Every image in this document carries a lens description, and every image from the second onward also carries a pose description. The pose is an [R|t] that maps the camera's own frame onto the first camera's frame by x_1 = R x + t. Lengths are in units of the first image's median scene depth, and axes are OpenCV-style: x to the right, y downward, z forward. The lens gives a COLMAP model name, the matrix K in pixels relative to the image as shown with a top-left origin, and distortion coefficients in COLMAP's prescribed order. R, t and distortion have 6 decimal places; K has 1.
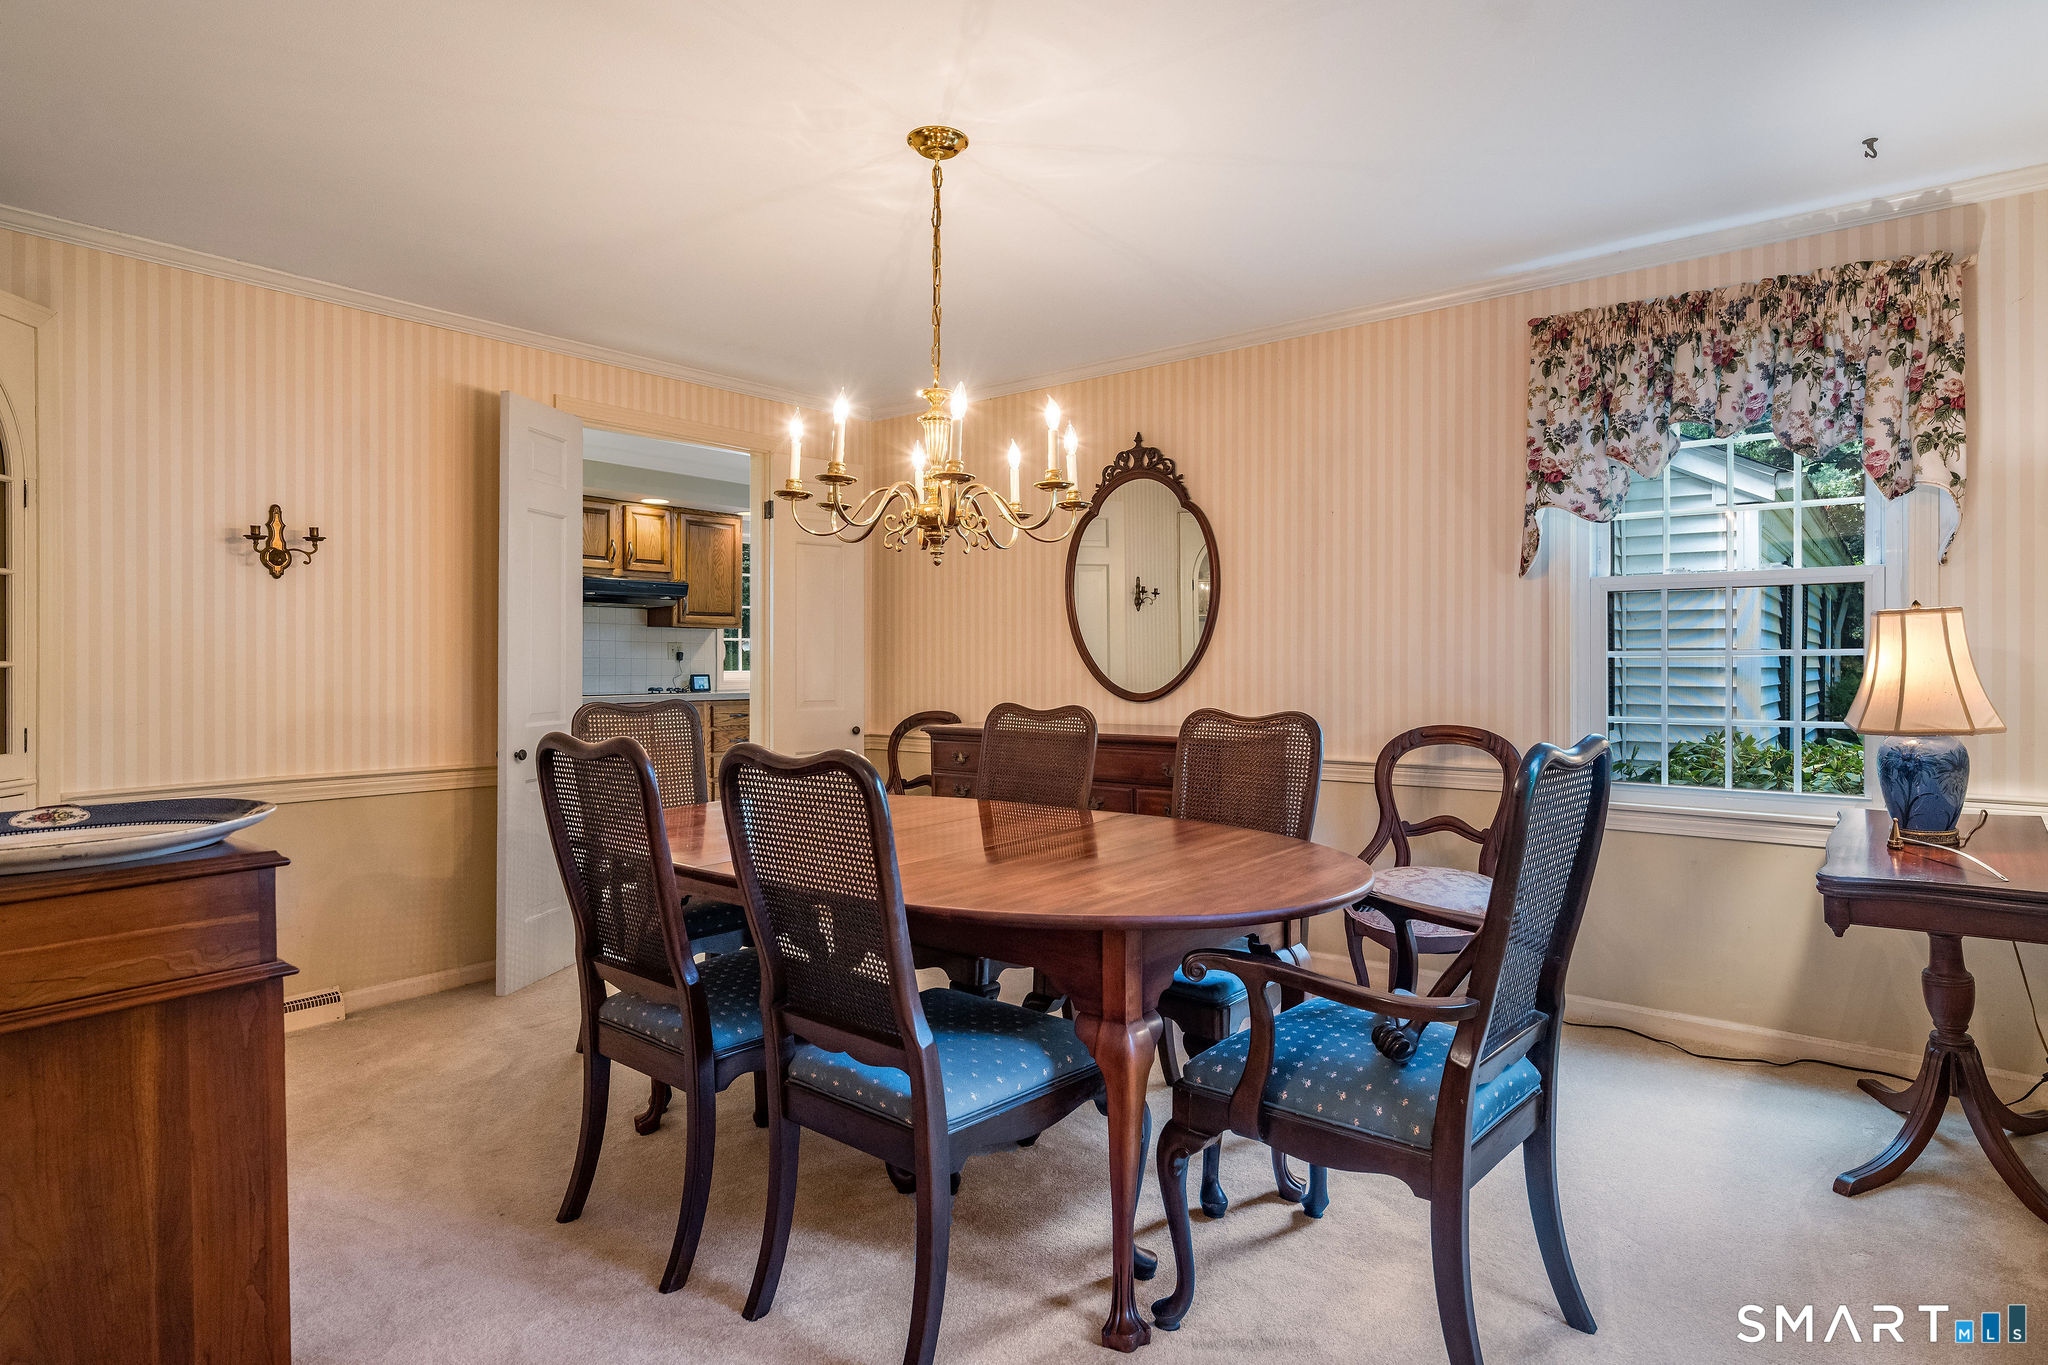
lens RADIAL K [[1115.7, 0, 1023.1], [0, 1115.7, 667.3], [0, 0, 1]] dist [0.003872, -0.002429]
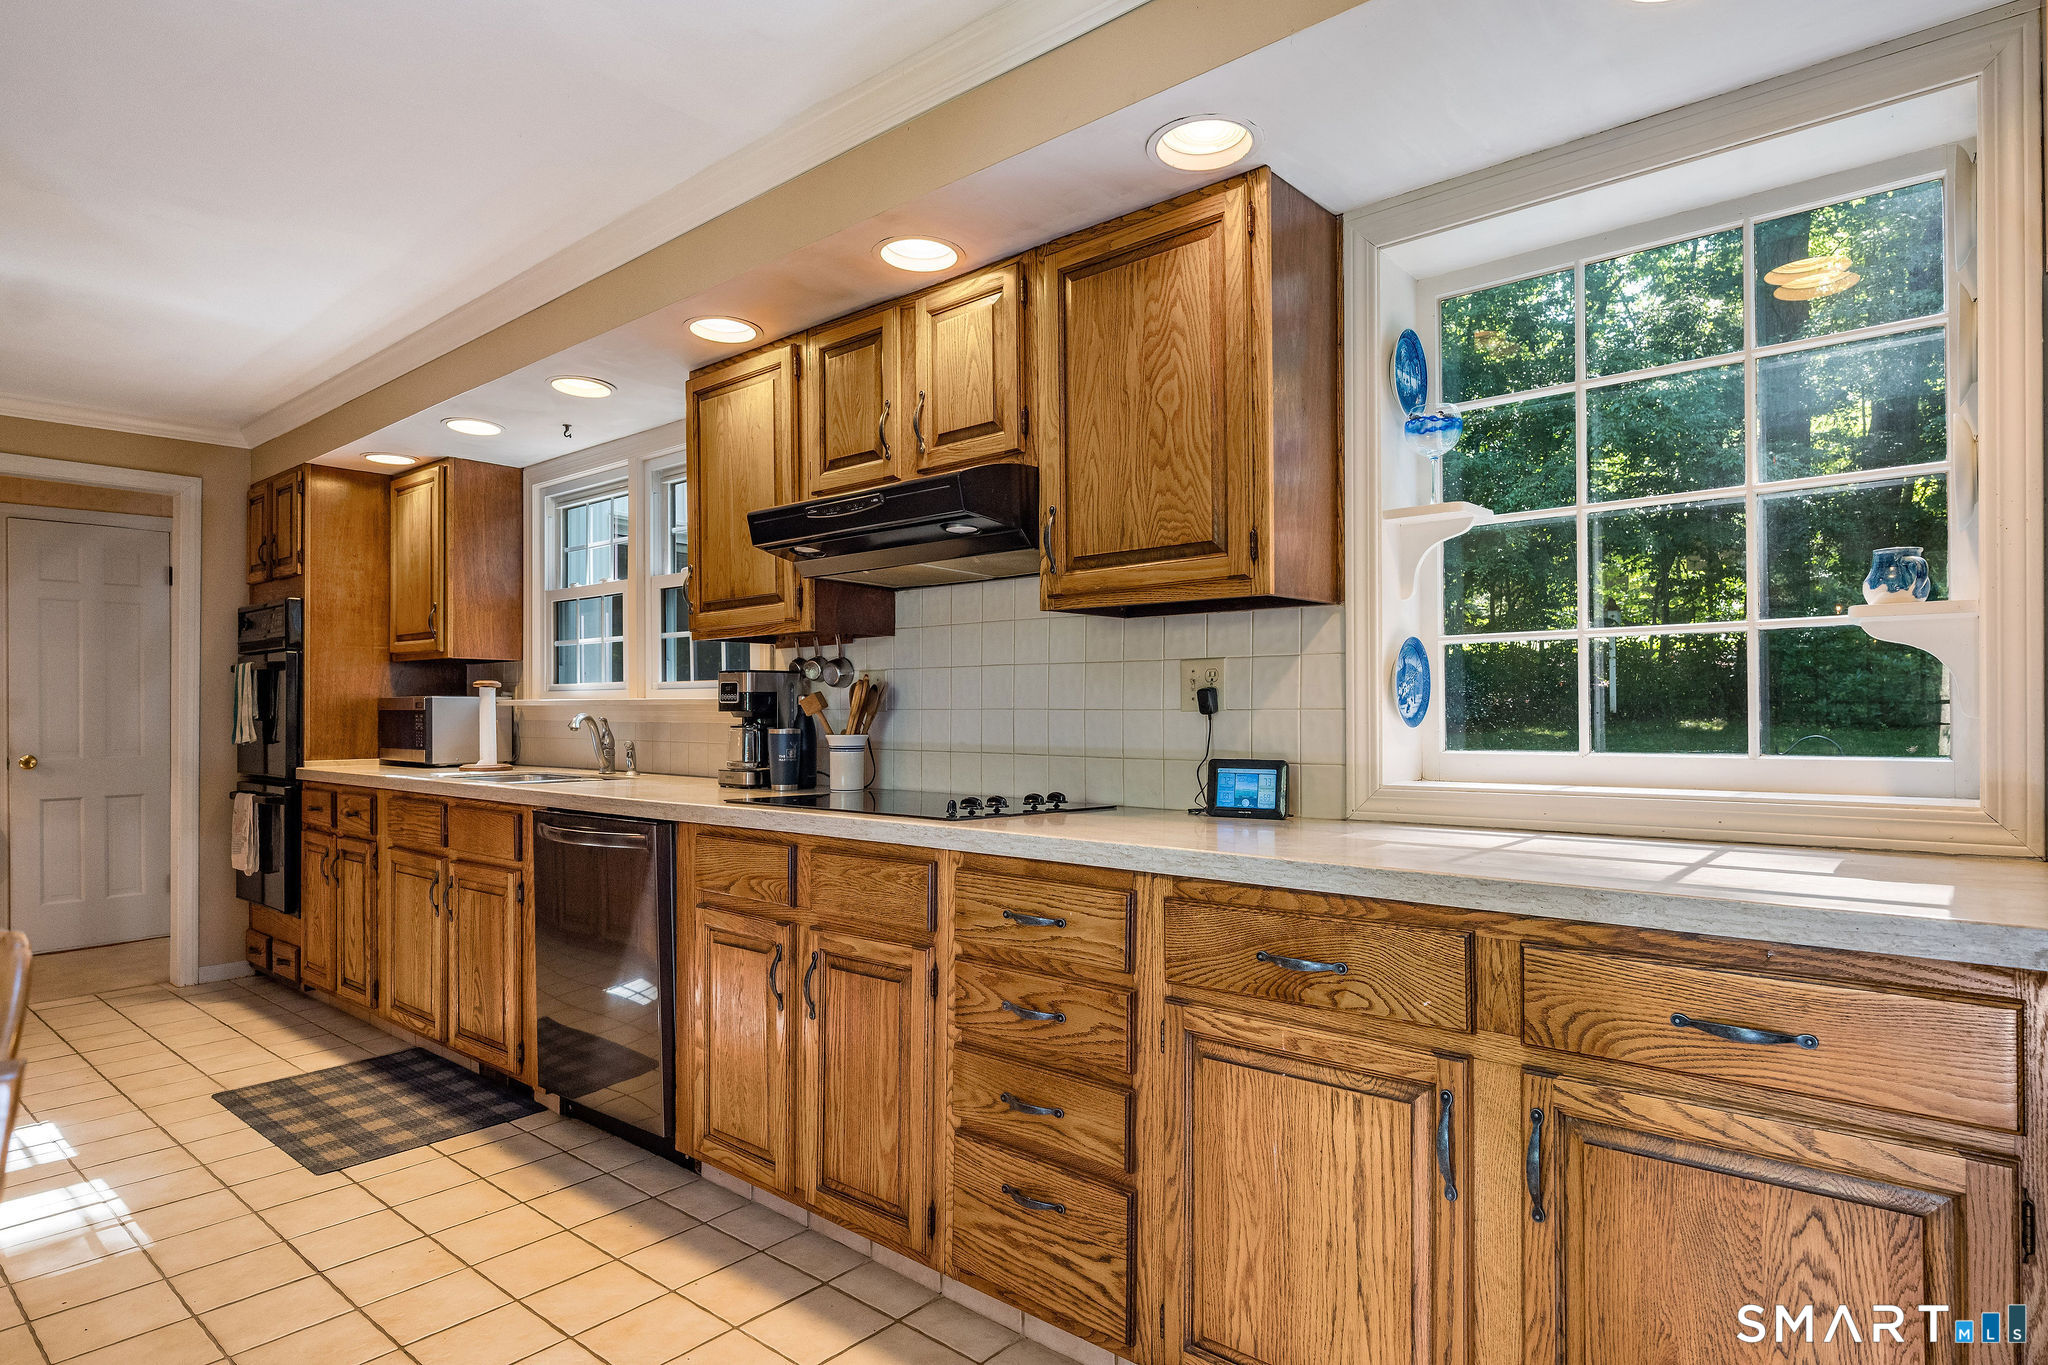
lens RADIAL K [[1115.7, 0, 1026.6], [0, 1115.7, 691.9], [0, 0, 1]] dist [0.003872, -0.002429]
pose [[-0.035394, -0.014914, -0.999262, 0.013547], [-0.005682, 0.999875, -0.014722, -0.007794], [0.999357, 0.005157, -0.035474, 1.000782]]
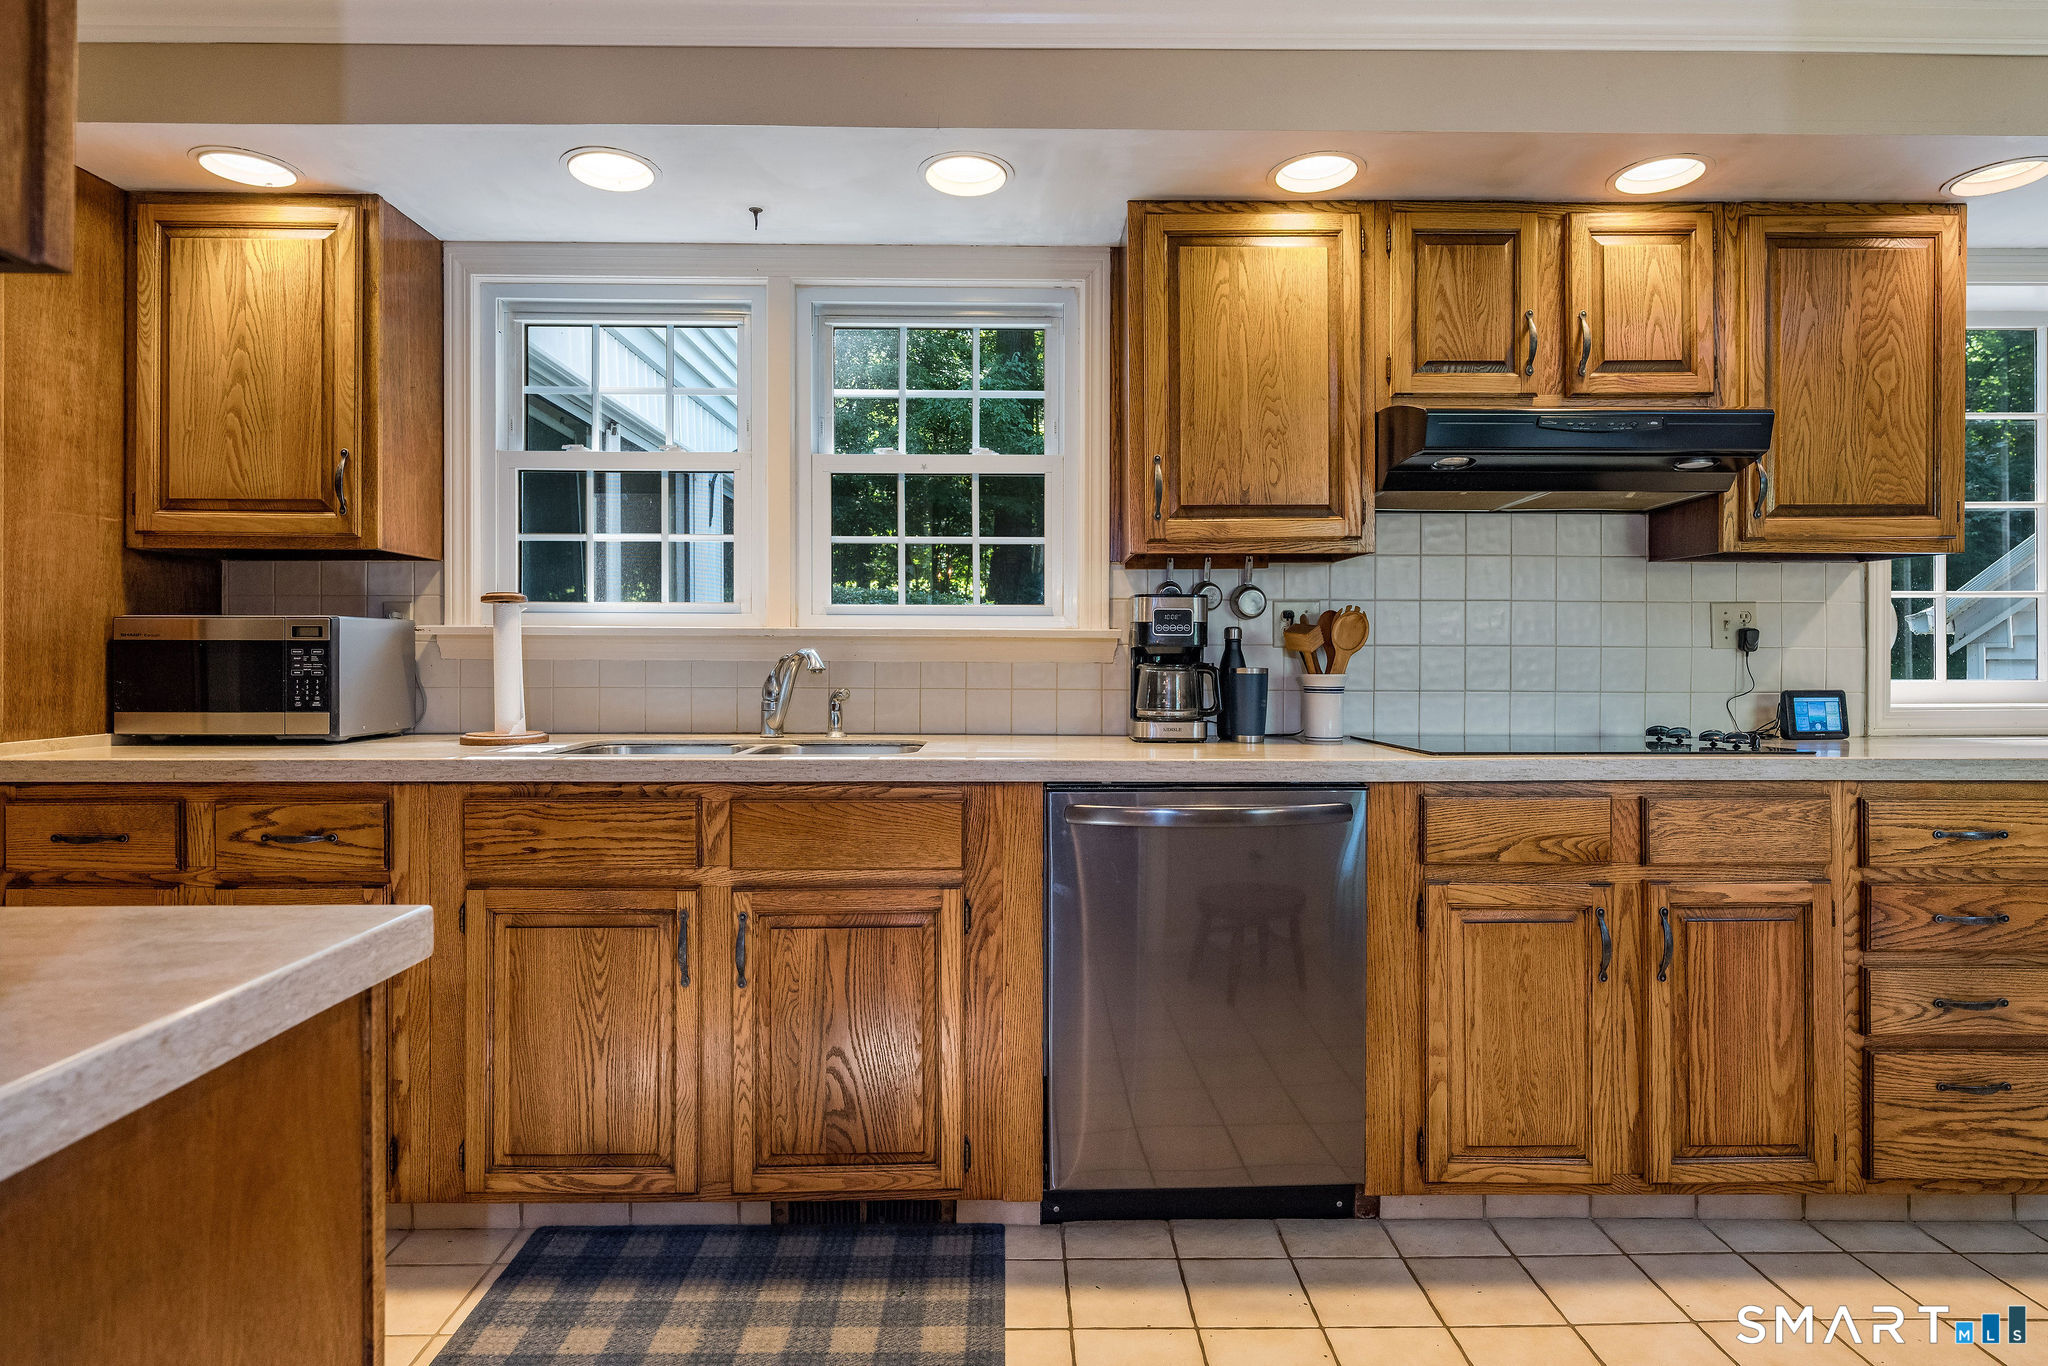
lens RADIAL K [[1115.7, 0, 1032.1], [0, 1115.7, 641.1], [0, 0, 1]] dist [0.003872, -0.002429]
pose [[0.632718, -0.005004, -0.774366, -0.181068], [-0.009175, 0.999860, -0.013958, -0.002281], [0.774328, 0.015936, 0.632584, 0.615115]]
